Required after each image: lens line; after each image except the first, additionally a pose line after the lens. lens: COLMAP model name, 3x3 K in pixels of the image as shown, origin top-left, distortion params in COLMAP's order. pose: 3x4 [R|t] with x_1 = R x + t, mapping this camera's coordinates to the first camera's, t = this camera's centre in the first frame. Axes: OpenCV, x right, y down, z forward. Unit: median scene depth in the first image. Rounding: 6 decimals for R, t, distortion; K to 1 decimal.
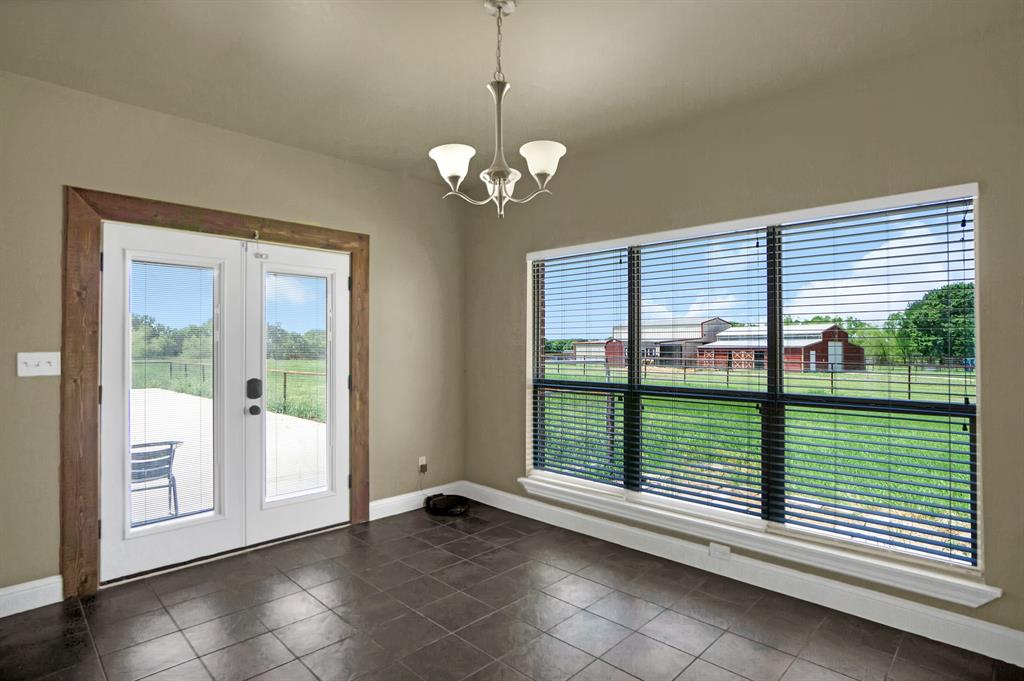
lens RADIAL K [[537.7, 0, 514.6], [0, 537.7, 342.7], [0, 0, 1]] dist [-0.020055, 0.000138]
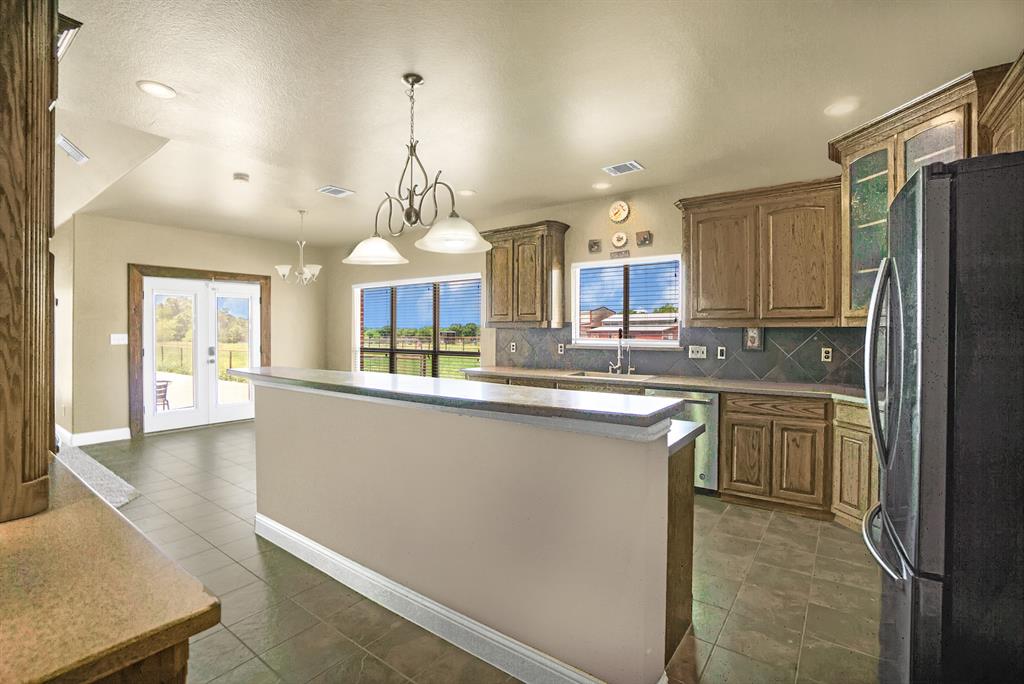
lens RADIAL K [[485.0, 0, 509.8], [0, 485.0, 334.8], [0, 0, 1]] dist [-0.036506, -0.000018]
pose [[0.992850, -0.001516, 0.119357, 0.520776], [-0.000465, 0.999863, 0.016568, -0.013157], [-0.119366, -0.016505, 0.992713, -1.156916]]
